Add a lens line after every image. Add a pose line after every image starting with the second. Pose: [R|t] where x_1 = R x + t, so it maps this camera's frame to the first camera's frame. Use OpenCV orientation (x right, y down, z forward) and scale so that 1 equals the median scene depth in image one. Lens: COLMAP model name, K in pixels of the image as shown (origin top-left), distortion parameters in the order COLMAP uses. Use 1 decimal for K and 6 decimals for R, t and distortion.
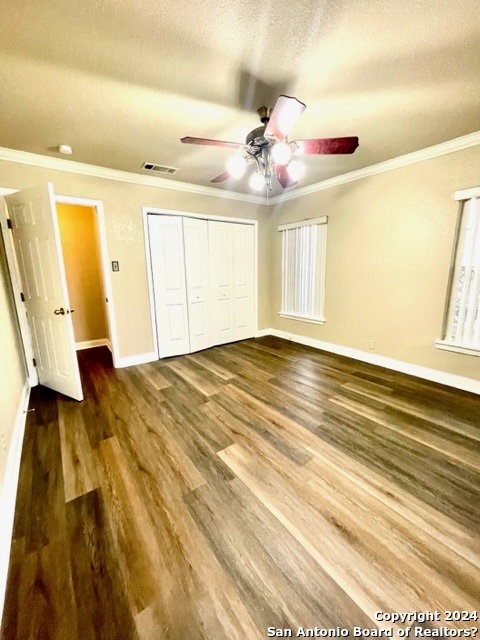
lens RADIAL K [[258.5, 0, 241.5], [0, 258.5, 318.2], [0, 0, 1]] dist [-0.000490, 0.000027]
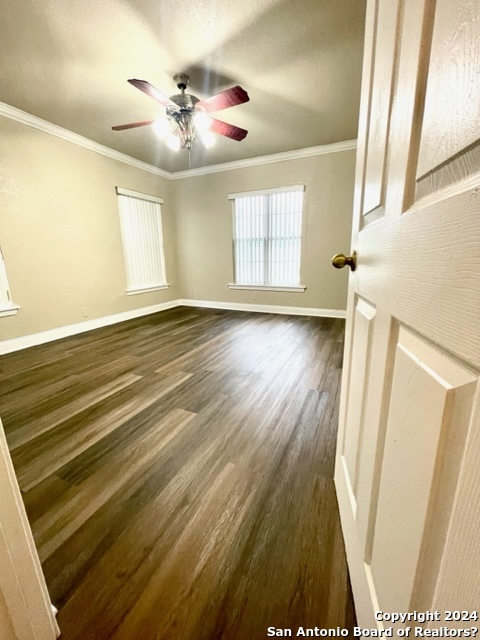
lens RADIAL K [[258.5, 0, 241.5], [0, 258.5, 318.2], [0, 0, 1]] dist [-0.000490, 0.000027]
pose [[-0.478462, -0.183737, 0.858670, -0.780011], [0.184596, 0.934966, 0.302923, -0.083838], [-0.858486, 0.303444, -0.413429, 1.003175]]
